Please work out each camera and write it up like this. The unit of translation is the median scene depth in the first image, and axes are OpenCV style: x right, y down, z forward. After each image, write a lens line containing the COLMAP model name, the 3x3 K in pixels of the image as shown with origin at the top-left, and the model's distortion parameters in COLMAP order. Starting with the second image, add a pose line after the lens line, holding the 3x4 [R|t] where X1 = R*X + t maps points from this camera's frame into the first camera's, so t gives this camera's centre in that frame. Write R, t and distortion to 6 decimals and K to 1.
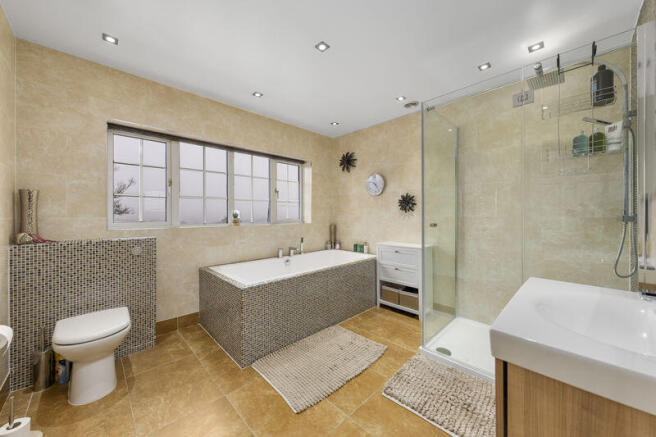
lens RADIAL K [[234.6, 0, 329.2], [0, 234.6, 215.0], [0, 0, 1]] dist [-0.000177, -0.000044]
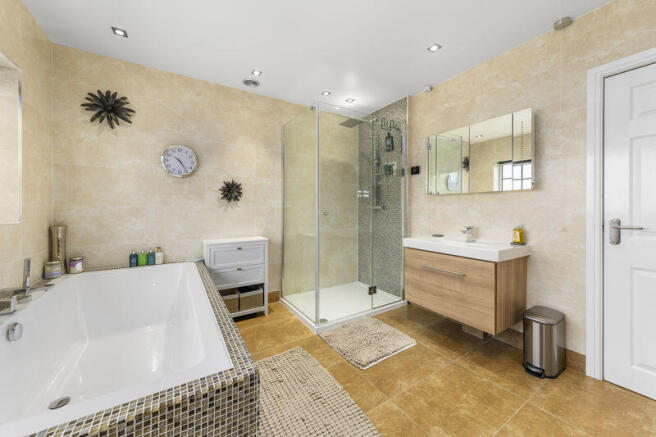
lens RADIAL K [[242.6, 0, 327.2], [0, 242.6, 210.3], [0, 0, 1]] dist [0.000543, 0.000008]
pose [[0.223012, -0.005815, 0.974798, -0.448488], [0.002355, 0.999983, 0.005426, 0.013855], [-0.974813, 0.001086, 0.223022, 0.460188]]
